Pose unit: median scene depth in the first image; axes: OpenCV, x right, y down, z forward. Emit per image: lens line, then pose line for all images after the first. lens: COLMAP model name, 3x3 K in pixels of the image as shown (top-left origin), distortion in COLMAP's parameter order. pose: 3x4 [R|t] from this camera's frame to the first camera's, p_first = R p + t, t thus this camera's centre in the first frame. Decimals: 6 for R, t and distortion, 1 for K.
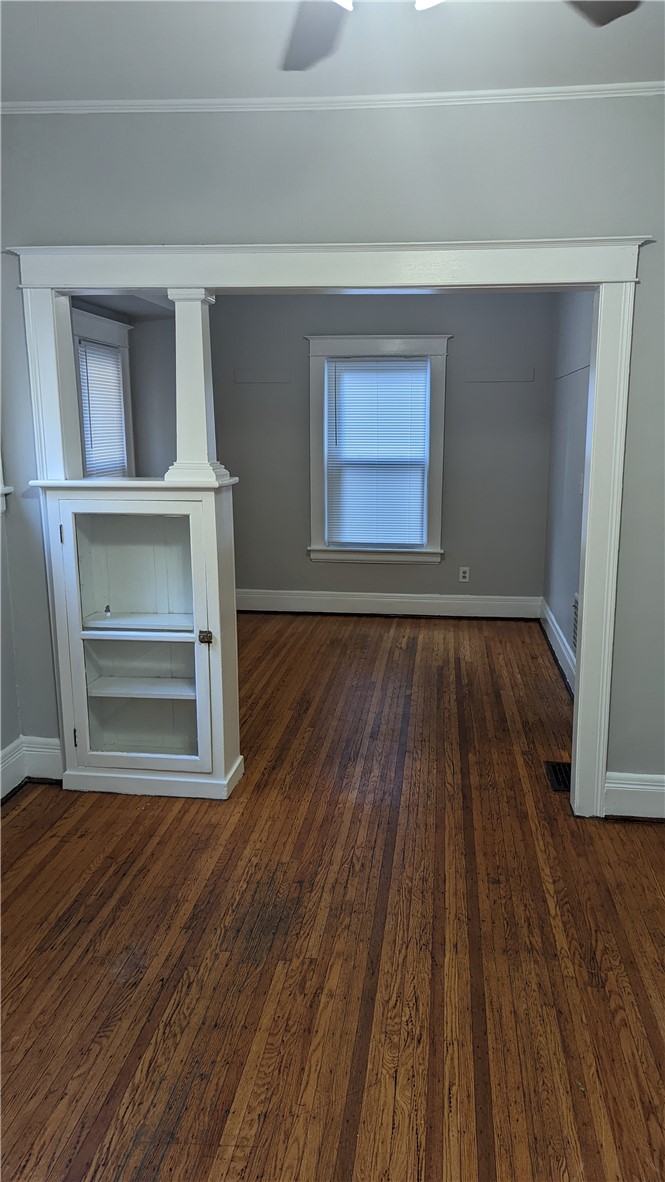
lens RADIAL K [[841.9, 0, 344.4], [0, 841.9, 590.5], [0, 0, 1]] dist [0.053179, -0.025518]
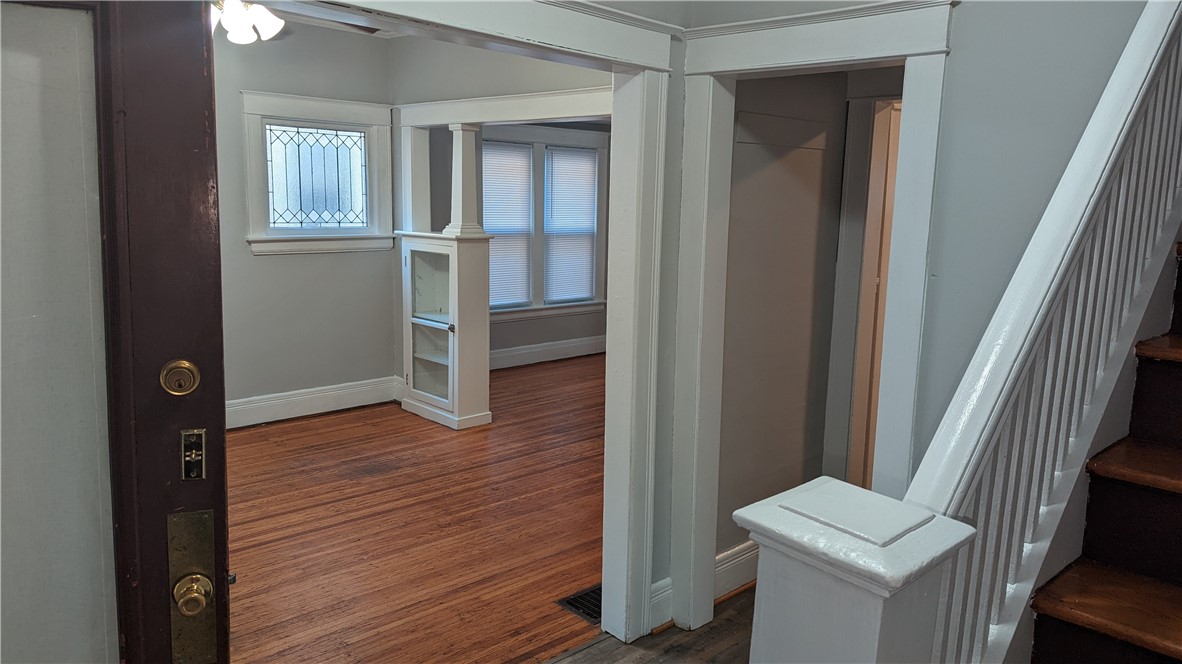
lens RADIAL K [[841.9, 0, 598.7], [0, 841.9, 326.8], [0, 0, 1]] dist [0.053179, -0.025518]
pose [[0.777686, 0.114923, -0.618059, 1.128555], [-0.144767, 0.989464, 0.001826, 0.007943], [0.611757, 0.088055, 0.786129, -0.139320]]
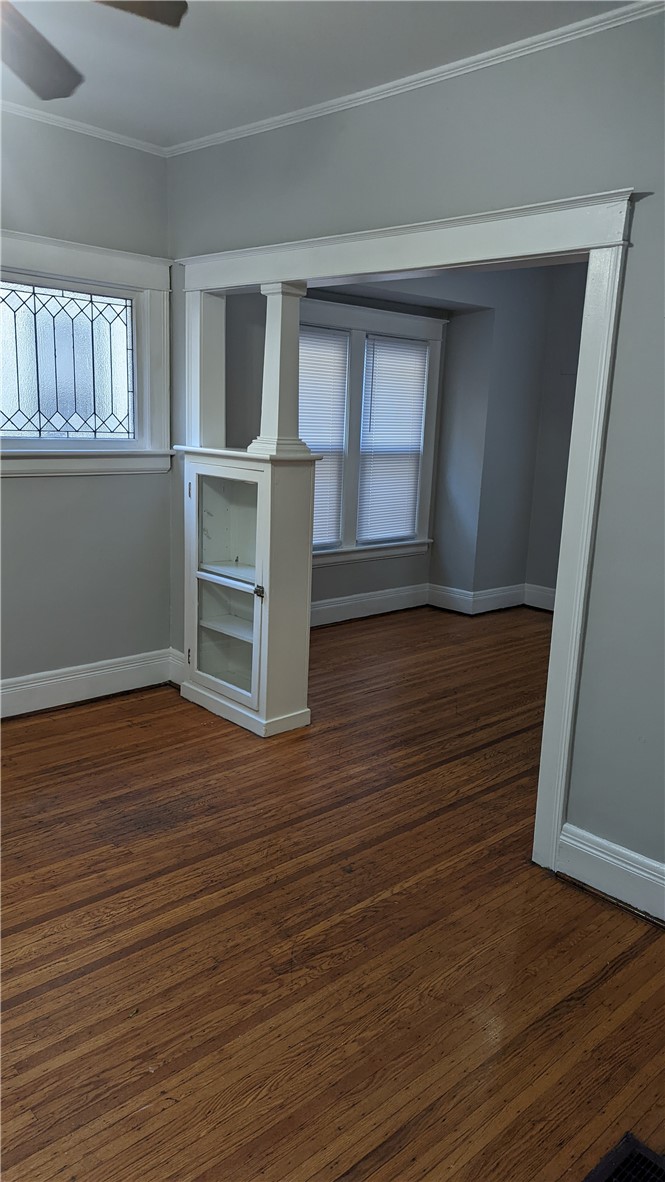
lens RADIAL K [[841.9, 0, 338.6], [0, 841.9, 596.0], [0, 0, 1]] dist [0.053179, -0.025518]
pose [[0.770900, 0.168911, -0.614152, 0.638509], [-0.165243, 0.984221, 0.063274, -0.029116], [0.615149, 0.052706, 0.786647, 0.175637]]
